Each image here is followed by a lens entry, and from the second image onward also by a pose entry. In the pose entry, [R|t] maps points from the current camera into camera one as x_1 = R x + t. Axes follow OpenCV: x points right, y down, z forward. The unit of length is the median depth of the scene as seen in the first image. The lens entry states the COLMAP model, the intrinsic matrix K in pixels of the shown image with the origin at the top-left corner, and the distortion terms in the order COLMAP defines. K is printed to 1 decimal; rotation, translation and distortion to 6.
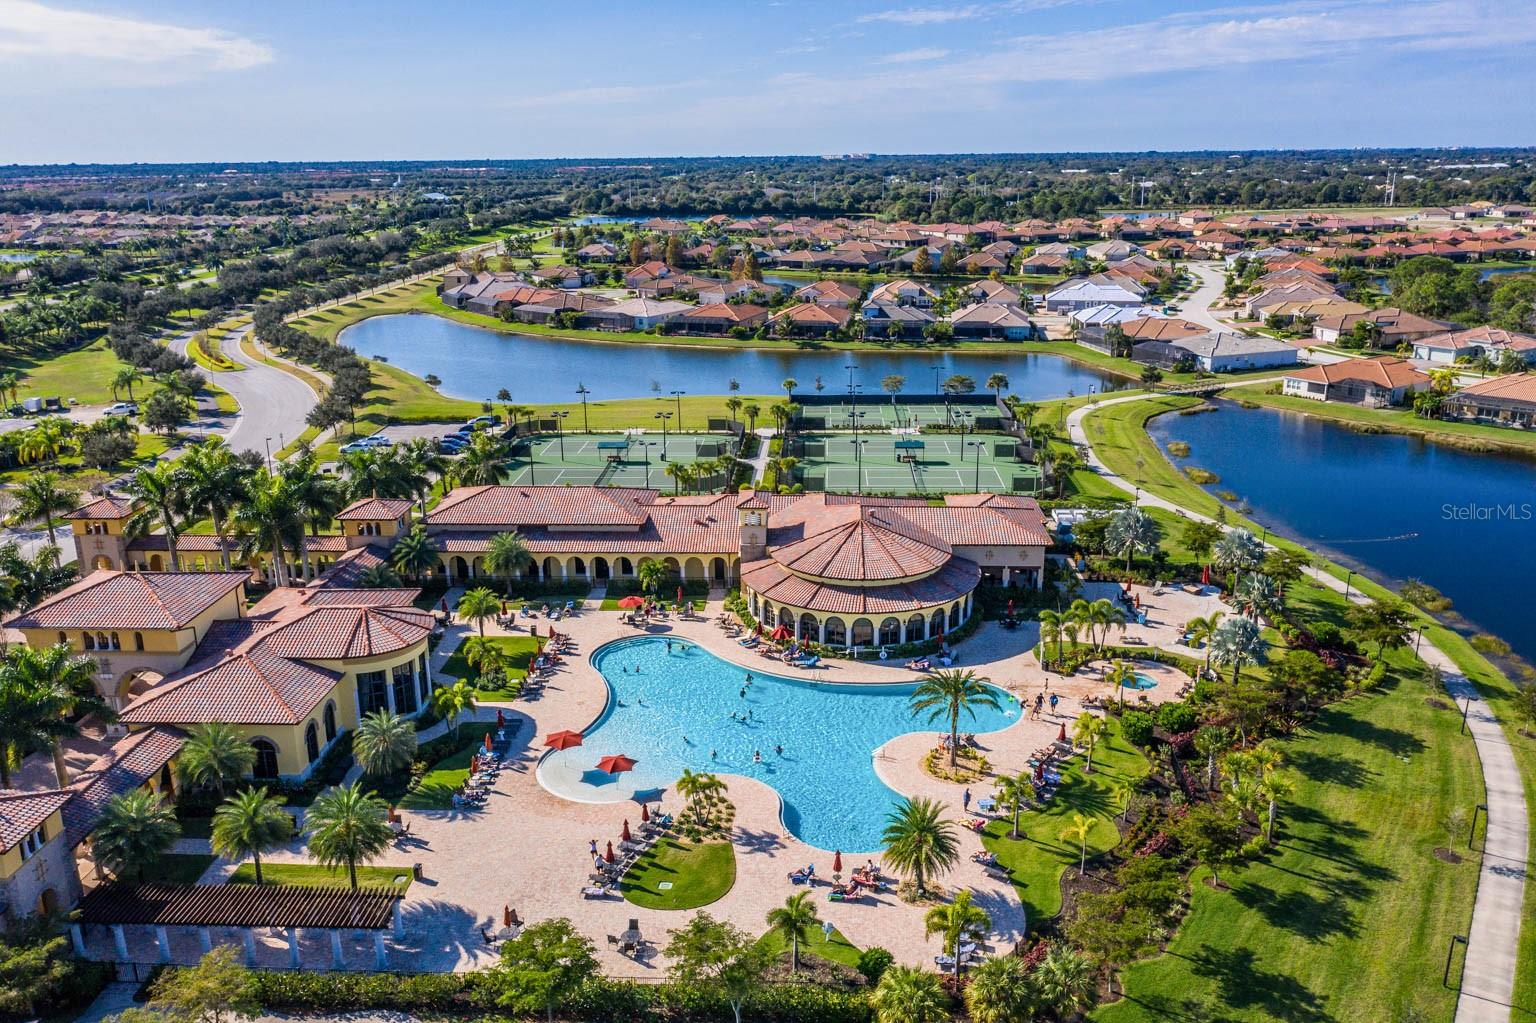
lens RADIAL K [[1221.8, 0, 768.0], [0, 1221.8, 511.5], [0, 0, 1]] dist [-0.003064, 0.007700]
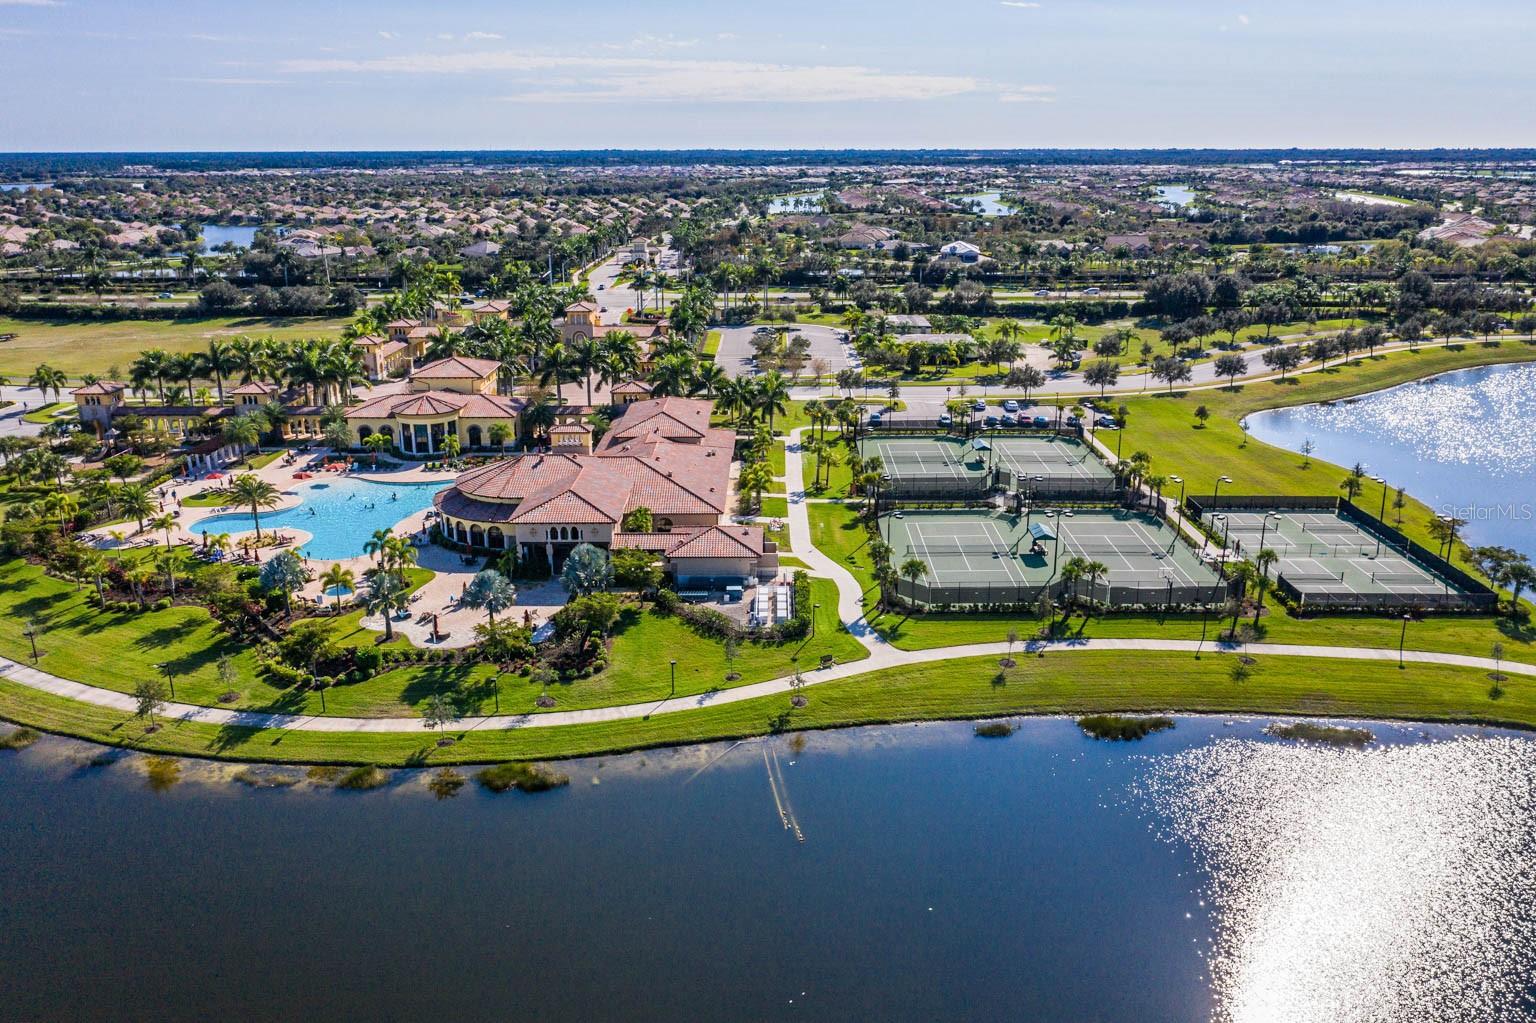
lens RADIAL K [[1221.8, 0, 768.0], [0, 1221.8, 511.5], [0, 0, 1]] dist [-0.003064, 0.007700]
pose [[0.041542, 0.297663, -0.953767, 1.407159], [-0.279052, 0.920060, 0.274989, -0.384503], [0.959377, 0.254727, 0.121285, 1.168376]]
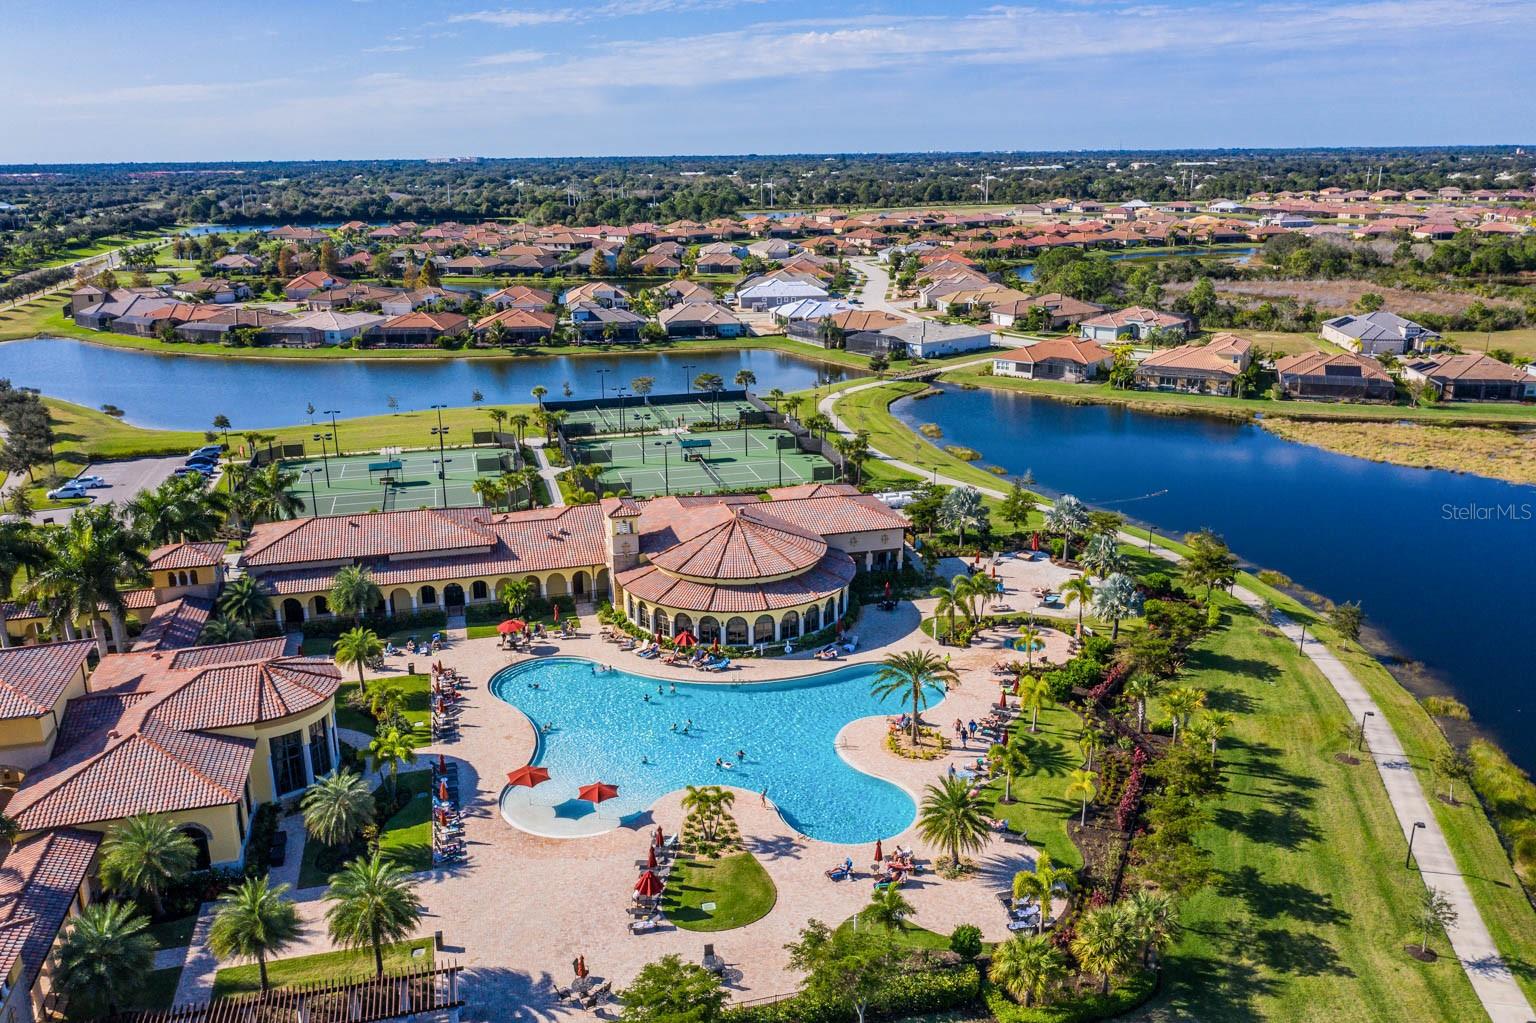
lens RADIAL K [[1221.8, 0, 768.0], [0, 1221.8, 511.5], [0, 0, 1]] dist [-0.003064, 0.007700]
pose [[0.952782, -0.085587, 0.291345, -0.200227], [0.086340, 0.996213, 0.010298, -0.007096], [-0.291123, 0.015343, 0.956562, 0.039721]]
